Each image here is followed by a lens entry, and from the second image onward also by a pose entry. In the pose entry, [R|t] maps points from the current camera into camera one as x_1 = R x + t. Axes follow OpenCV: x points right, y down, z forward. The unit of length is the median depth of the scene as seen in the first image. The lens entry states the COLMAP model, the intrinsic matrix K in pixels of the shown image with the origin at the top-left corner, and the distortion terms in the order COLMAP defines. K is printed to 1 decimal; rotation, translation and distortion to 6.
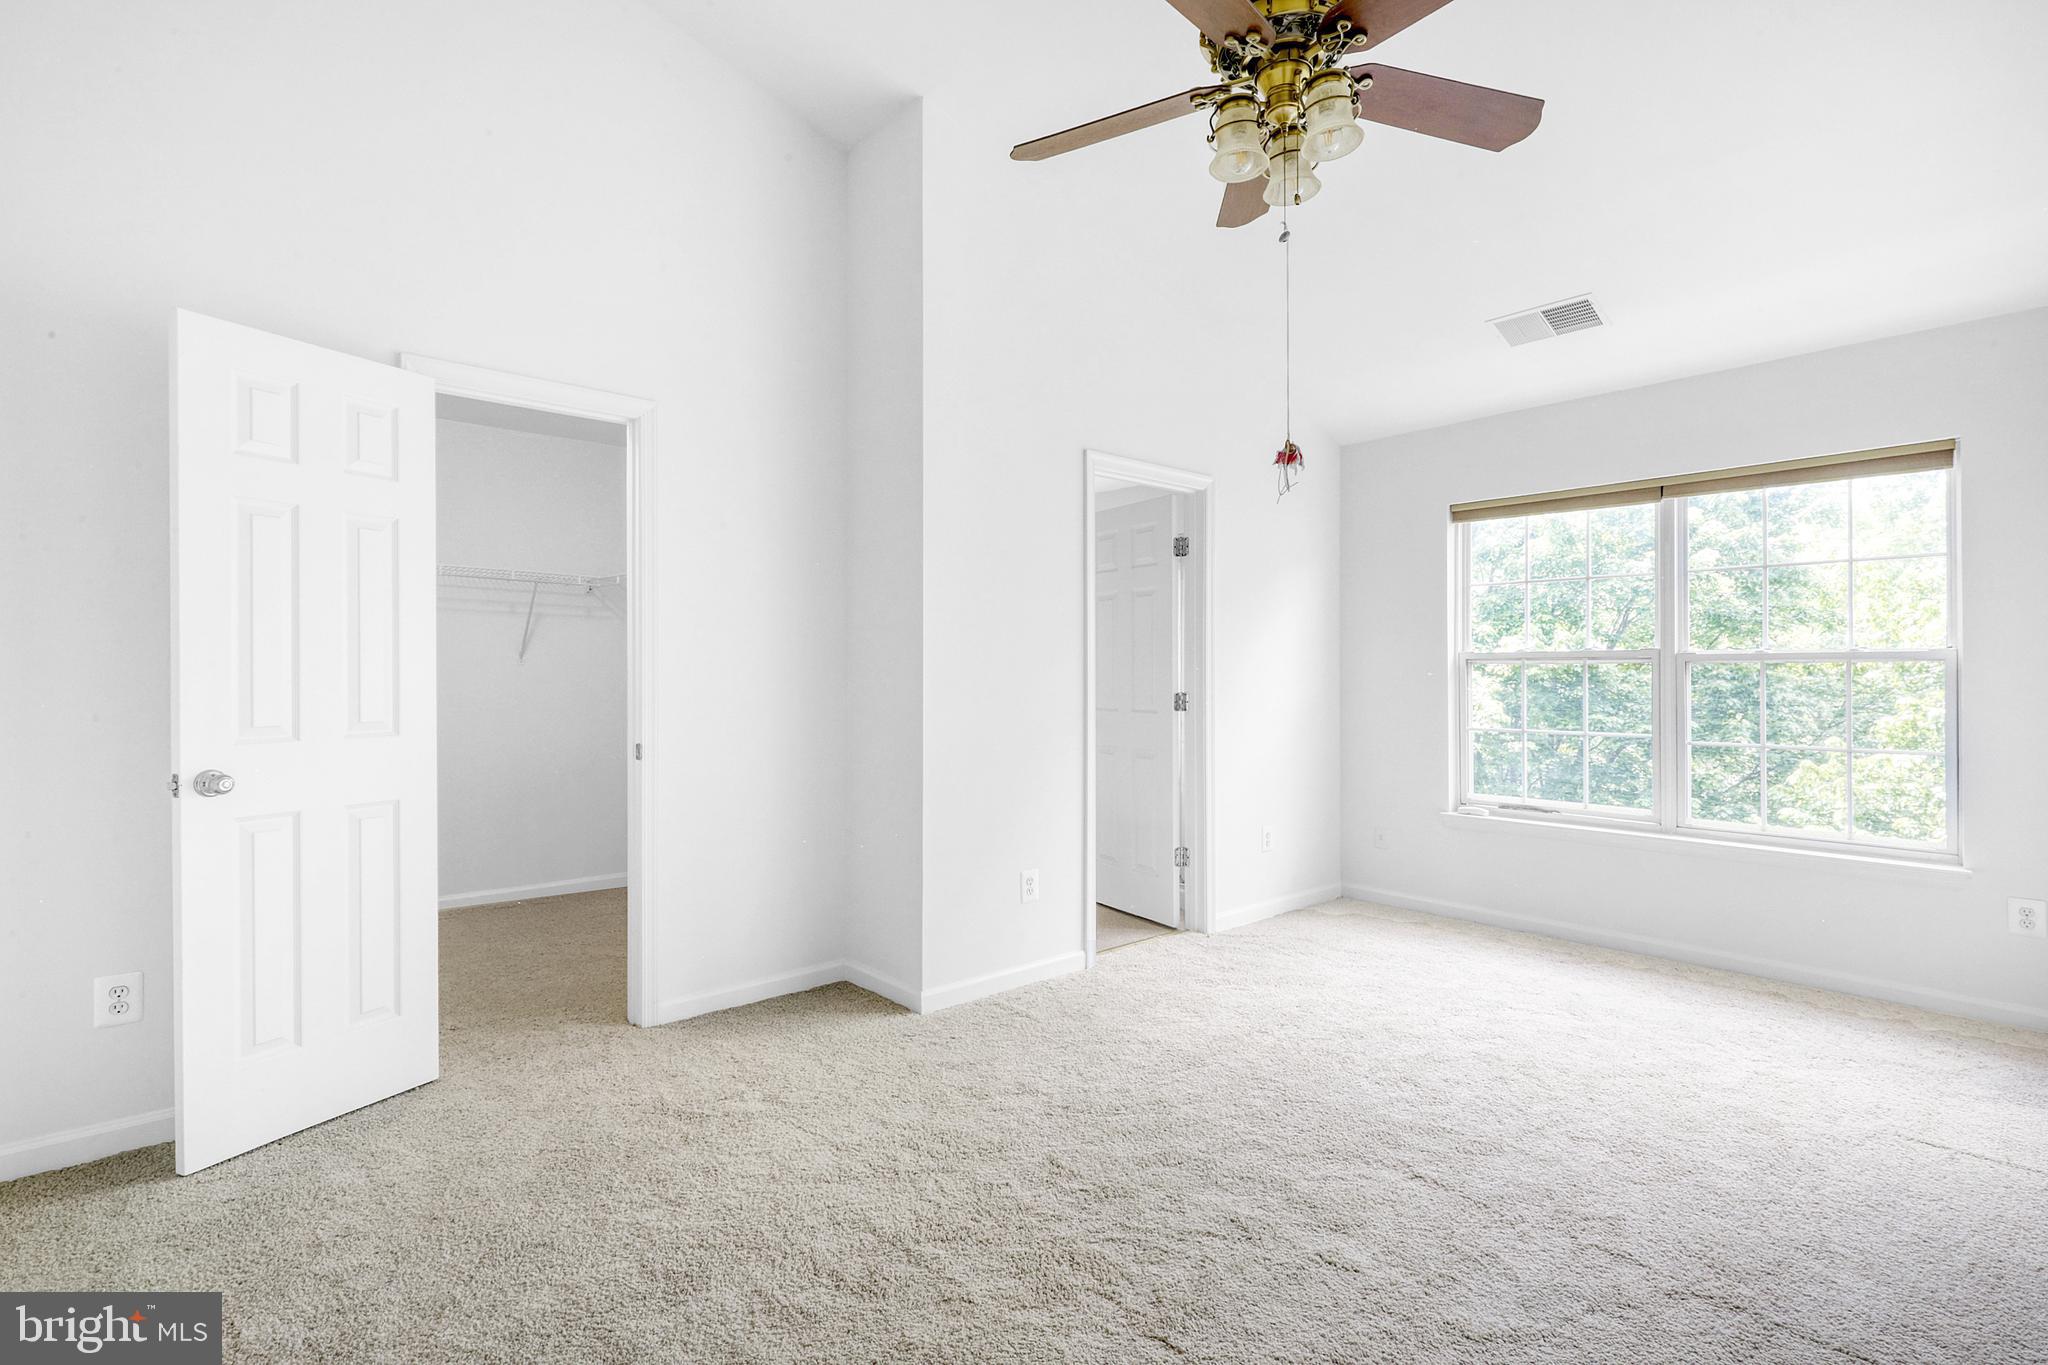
lens RADIAL K [[939.8, 0, 1018.6], [0, 939.8, 674.8], [0, 0, 1]] dist [-0.002595, 0.002450]
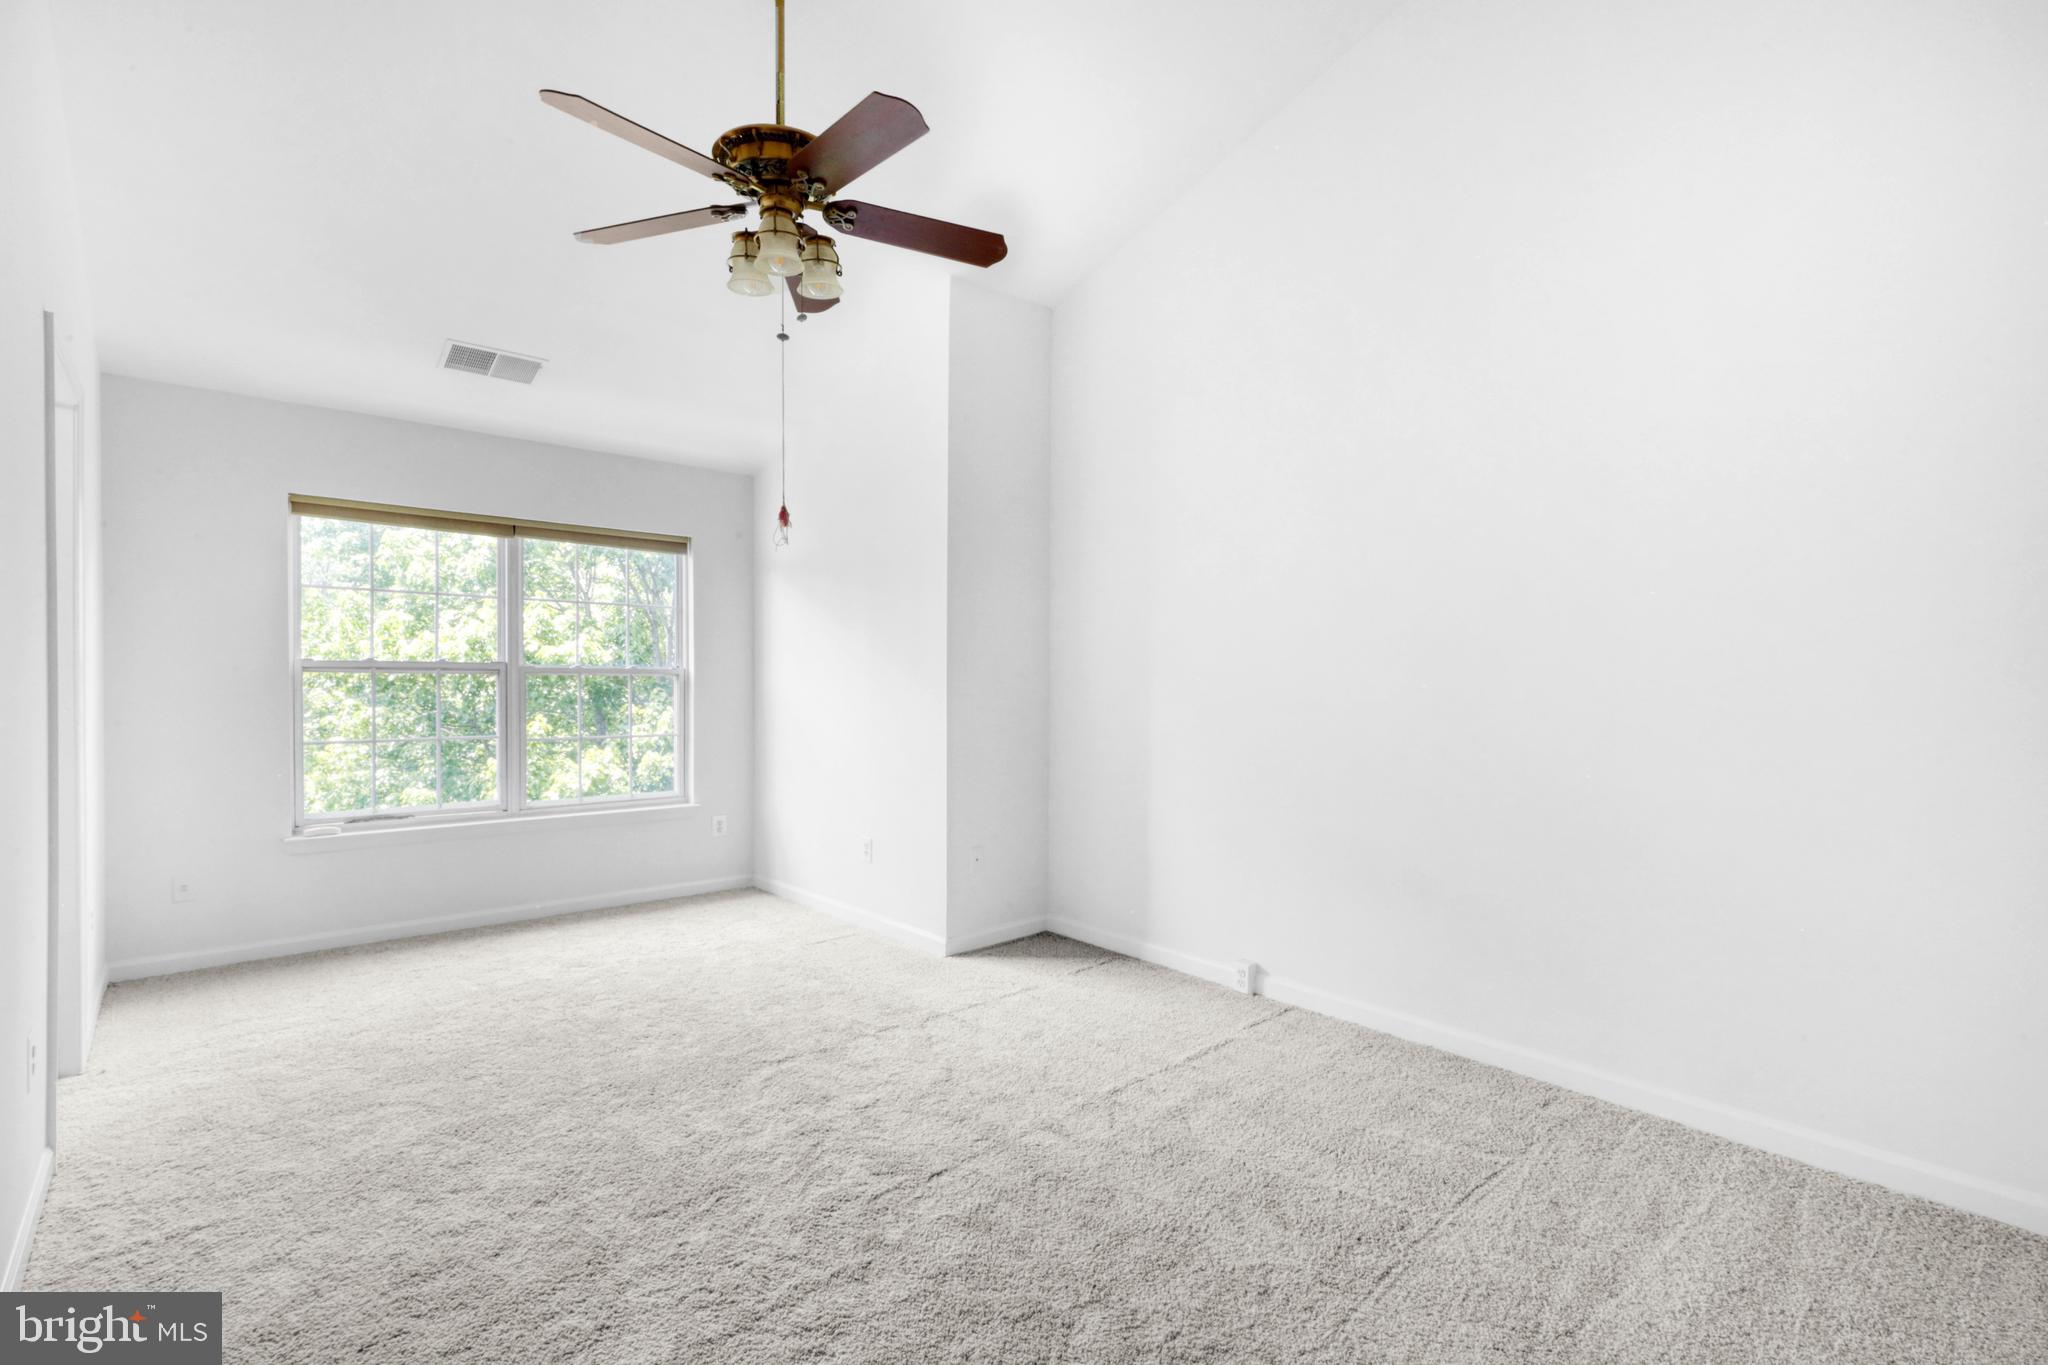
lens RADIAL K [[939.8, 0, 1012.7], [0, 939.8, 687.4], [0, 0, 1]] dist [-0.002595, 0.002450]
pose [[0.005106, -0.007728, 0.999957, -0.601272], [-0.004963, 0.999958, 0.007754, -0.010047], [-0.999975, -0.005002, 0.005067, 0.432493]]
